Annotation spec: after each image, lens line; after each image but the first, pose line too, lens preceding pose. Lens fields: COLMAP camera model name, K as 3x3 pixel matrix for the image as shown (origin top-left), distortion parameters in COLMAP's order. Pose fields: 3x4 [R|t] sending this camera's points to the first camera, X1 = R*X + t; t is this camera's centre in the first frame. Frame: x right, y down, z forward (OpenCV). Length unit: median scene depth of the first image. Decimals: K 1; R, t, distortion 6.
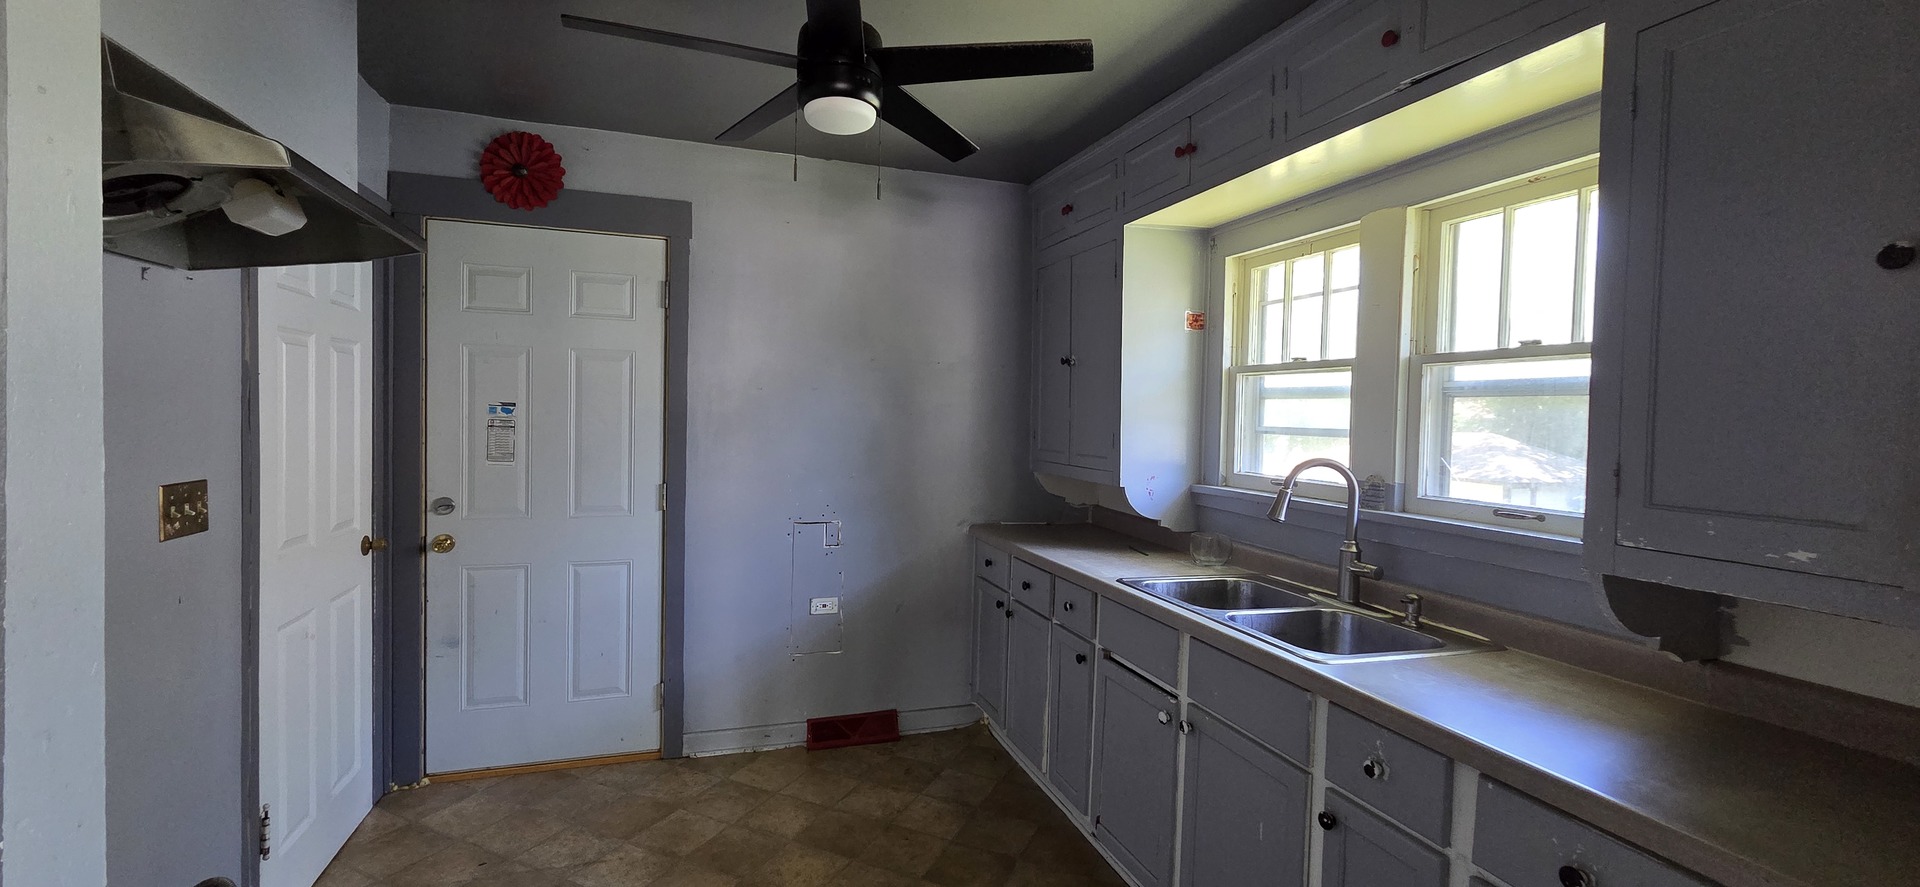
lens RADIAL K [[777.3, 0, 950.2], [0, 777.3, 437.7], [0, 0, 1]] dist [-0.002148, -0.000099]
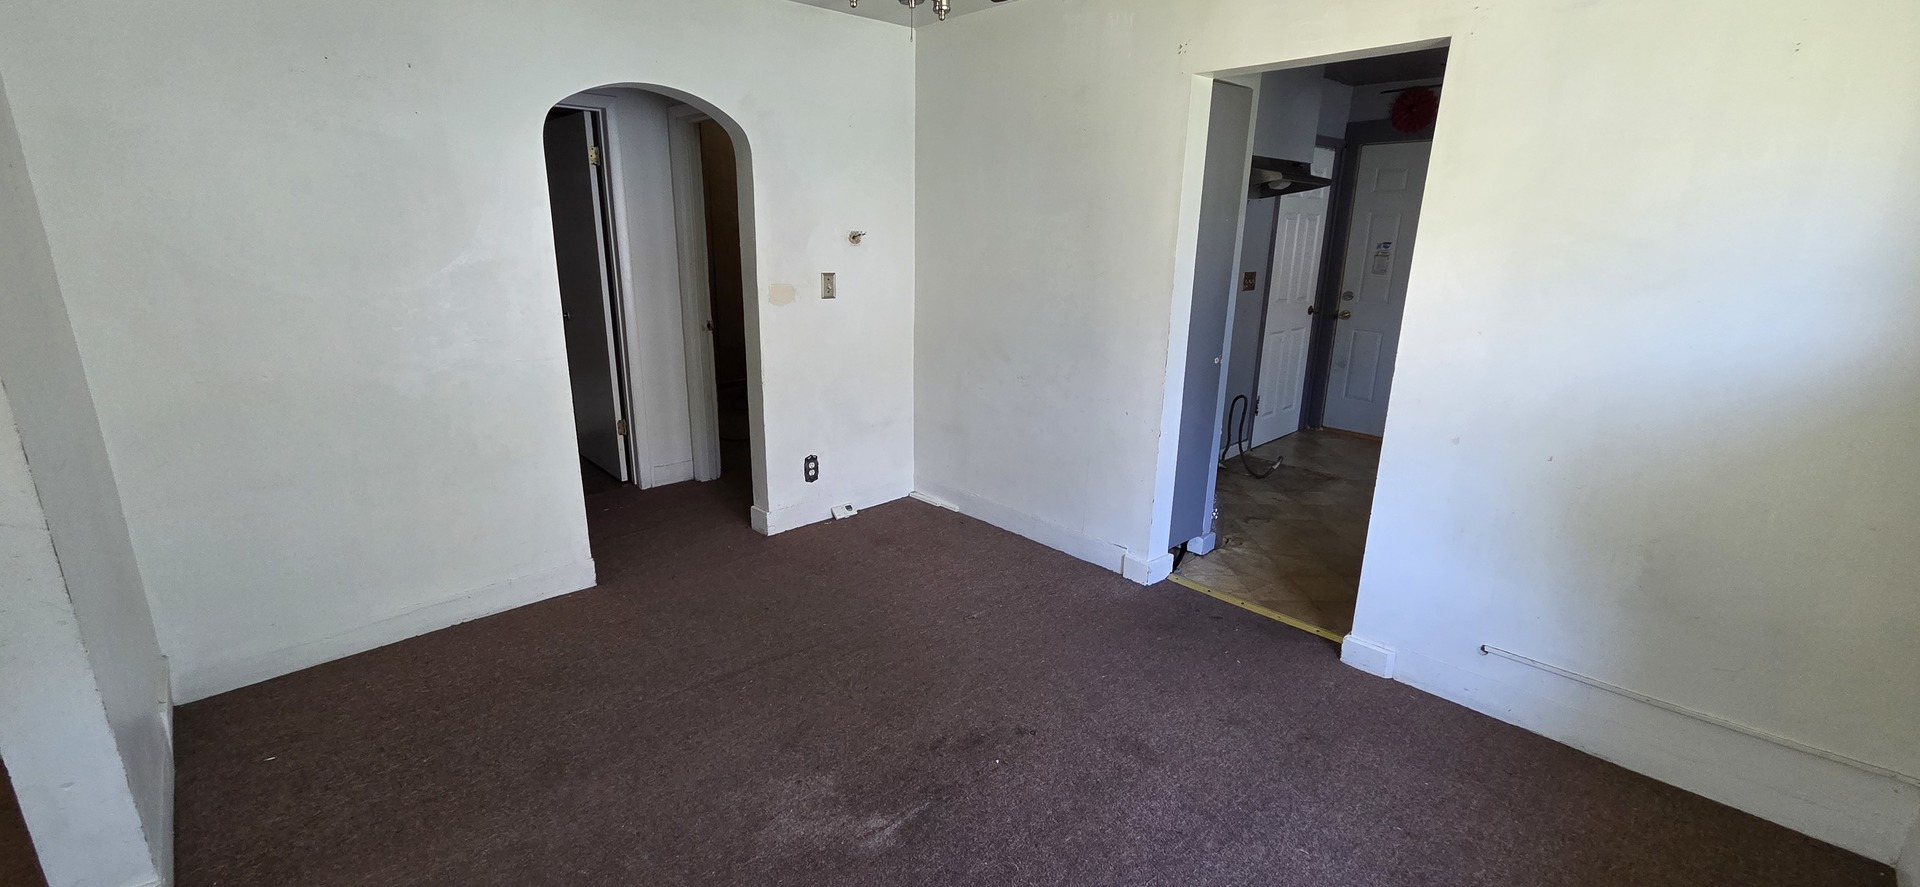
lens RADIAL K [[766.9, 0, 952.3], [0, 766.9, 433.8], [0, 0, 1]] dist [0.017828, 0.000042]
pose [[0.409912, 0.212692, -0.886980, 0.779806], [-0.035201, 0.975397, 0.217626, 0.038572], [0.911446, -0.057985, 0.407314, -0.772288]]
